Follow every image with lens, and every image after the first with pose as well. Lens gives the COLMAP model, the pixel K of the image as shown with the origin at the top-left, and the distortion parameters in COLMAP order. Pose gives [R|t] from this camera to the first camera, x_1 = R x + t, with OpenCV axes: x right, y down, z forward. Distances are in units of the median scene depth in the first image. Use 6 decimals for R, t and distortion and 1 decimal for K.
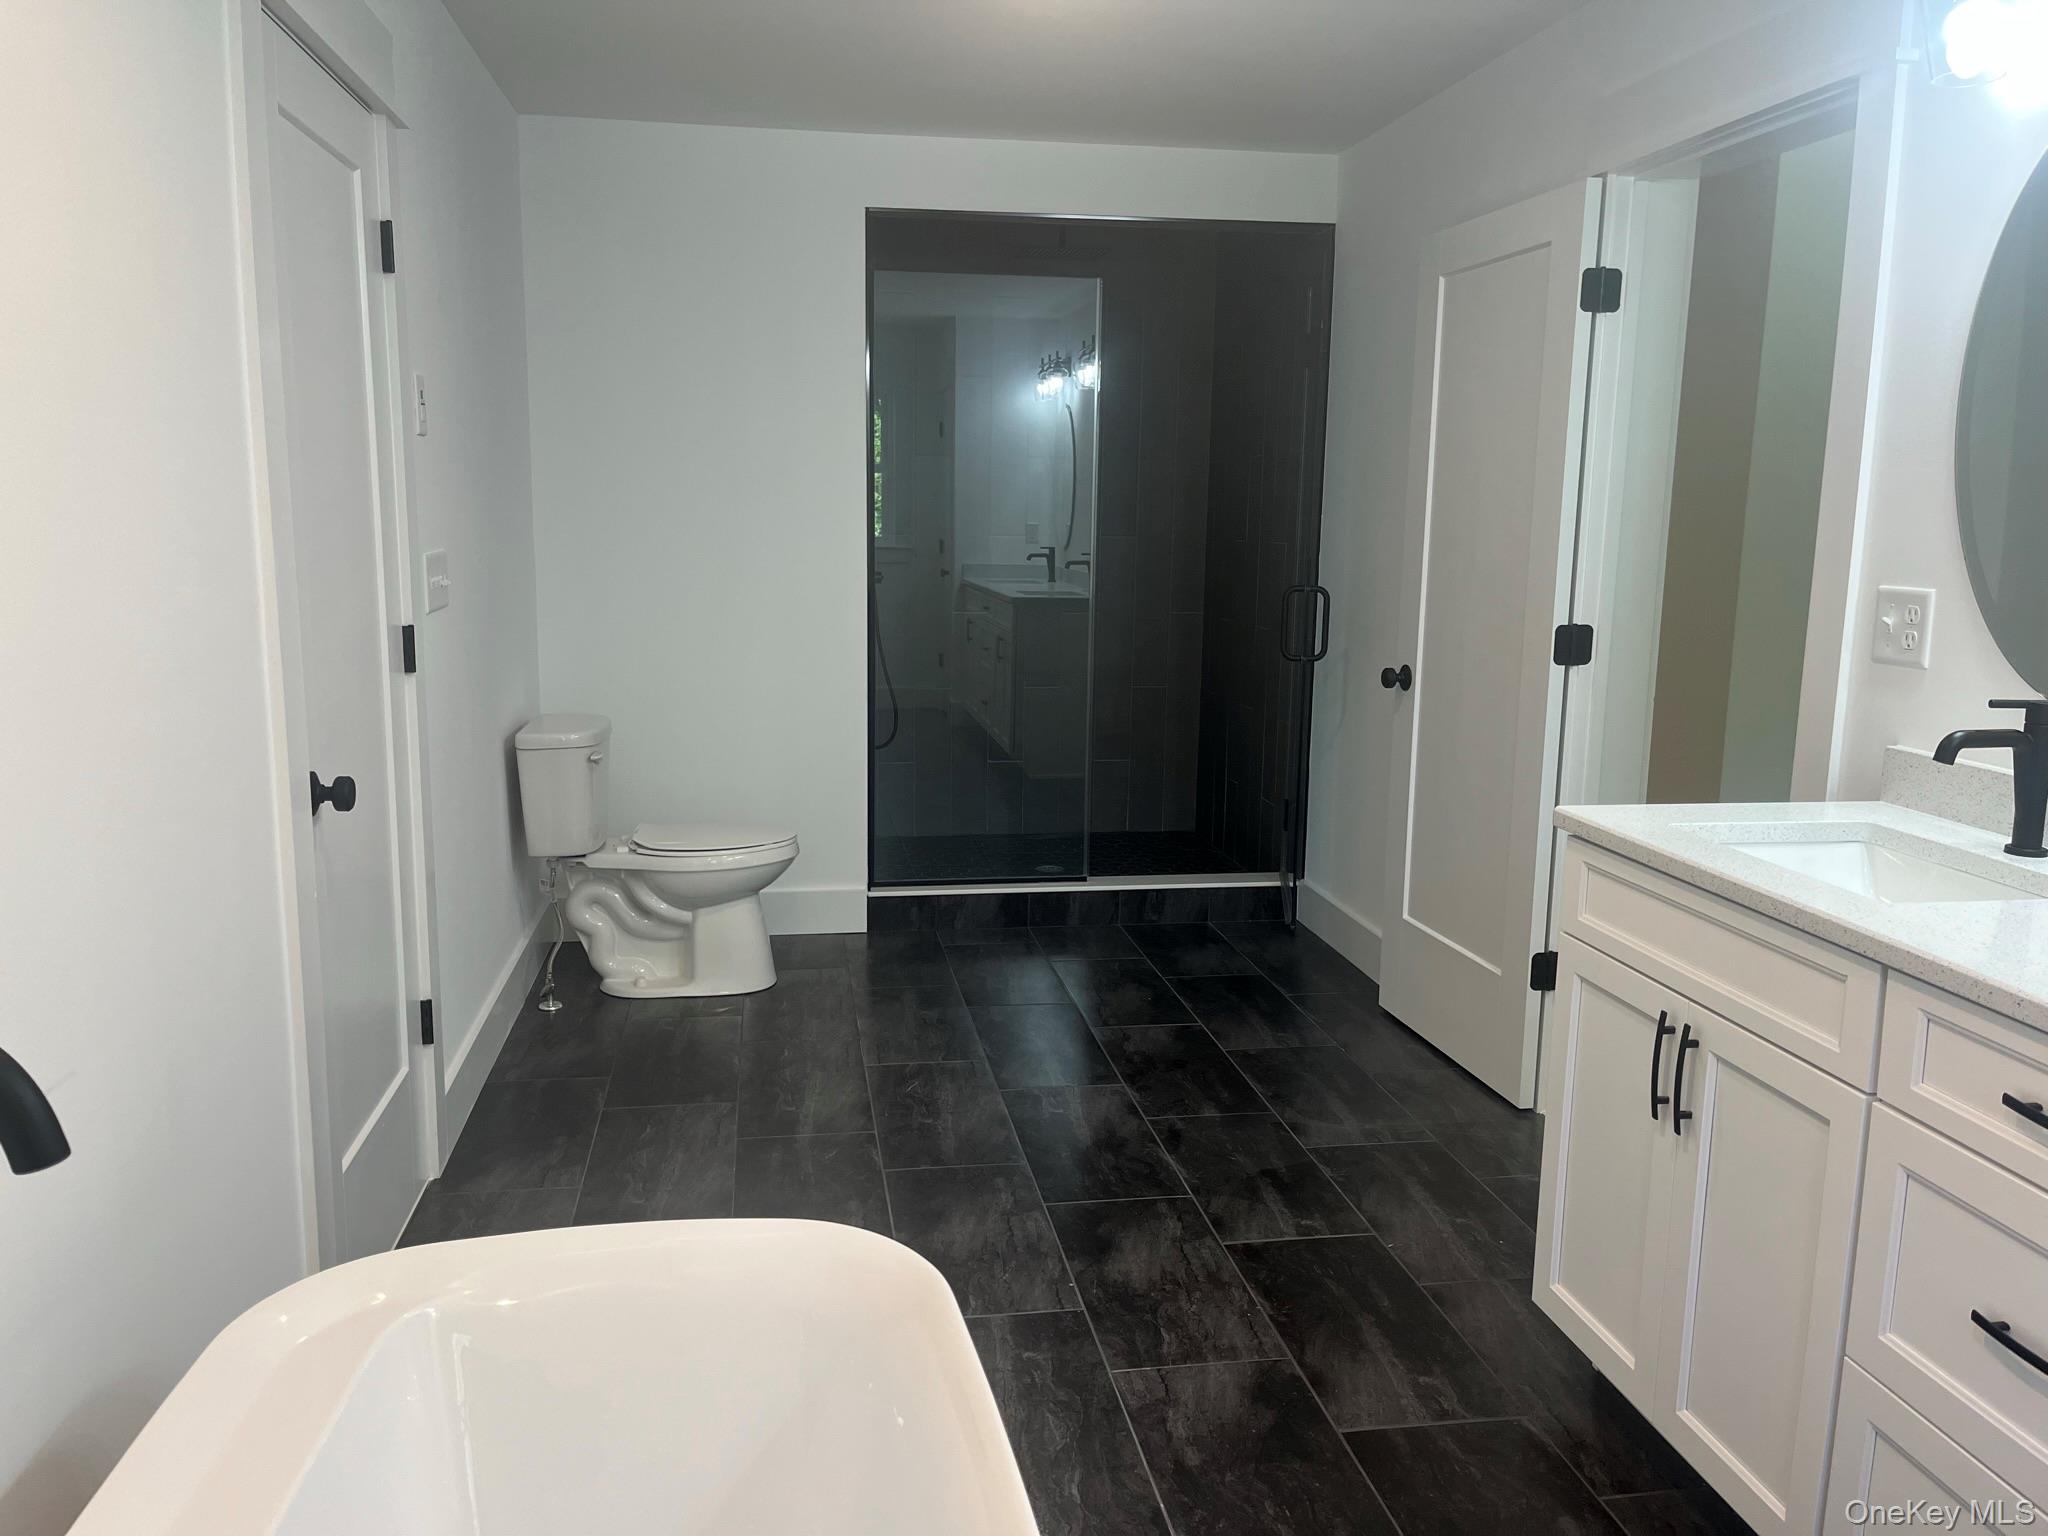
lens RADIAL K [[1553.6, 0, 1019.4], [0, 1553.6, 784.6], [0, 0, 1]] dist [0.089902, -0.112744]
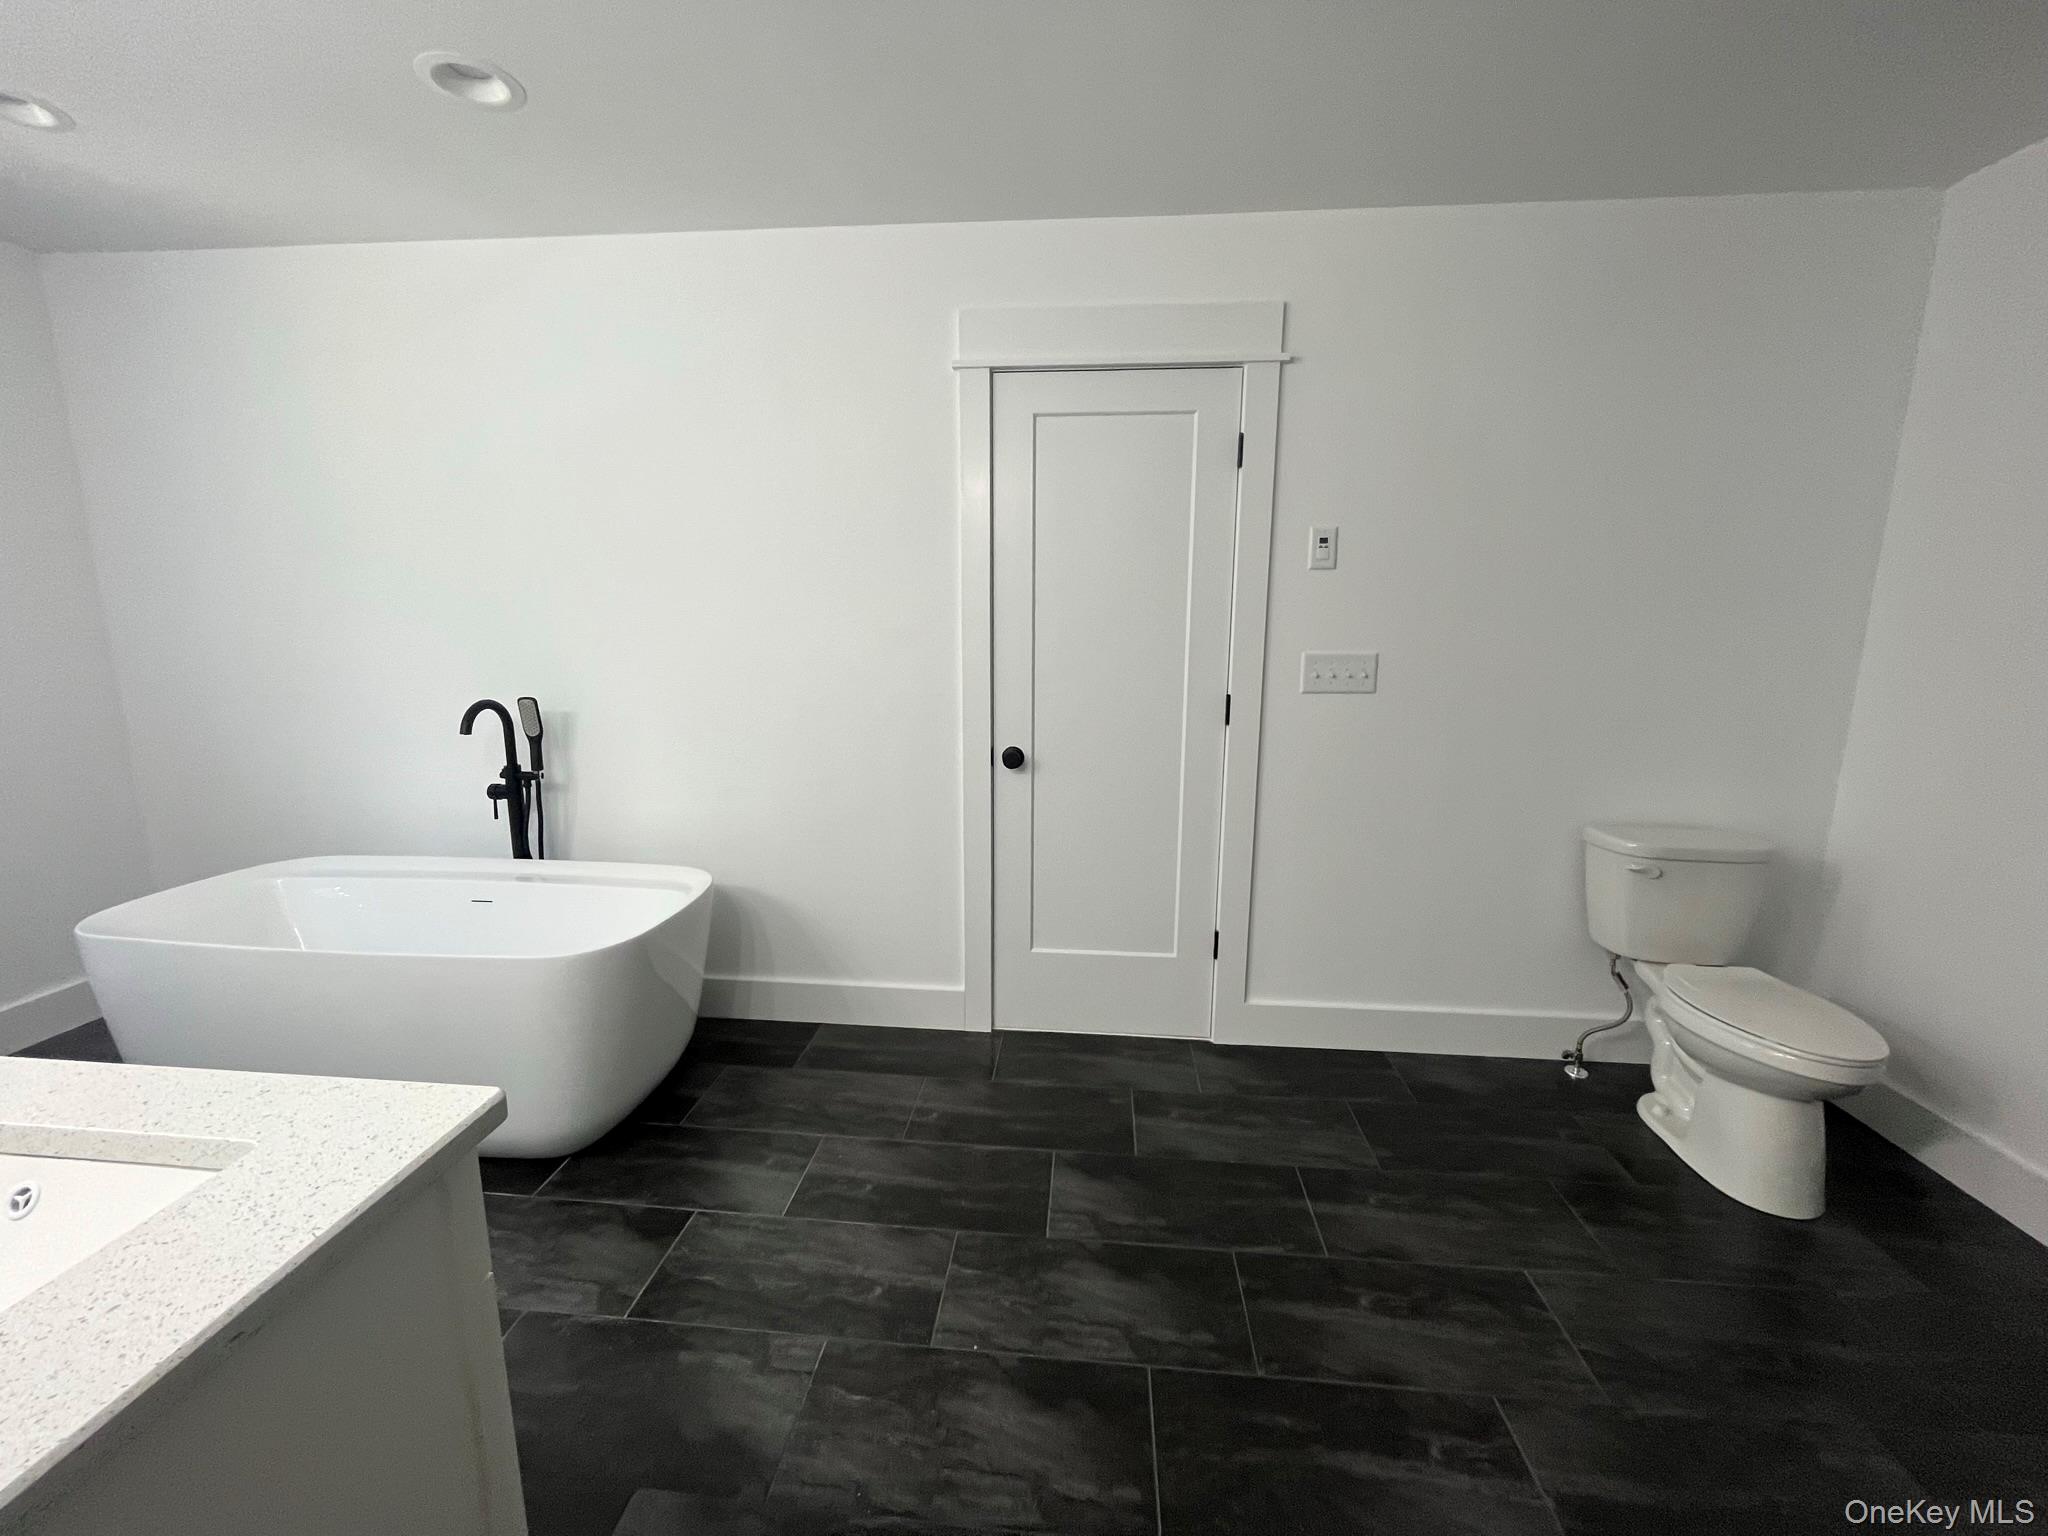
lens RADIAL K [[840.1, 0, 1022.8], [0, 840.1, 763.1], [0, 0, 1]] dist [0.008878, 0.000262]
pose [[-0.248545, 0.163963, -0.954642, 0.505370], [-0.173582, 0.962075, 0.210432, -0.190540], [0.952940, 0.218011, -0.210657, 1.055283]]
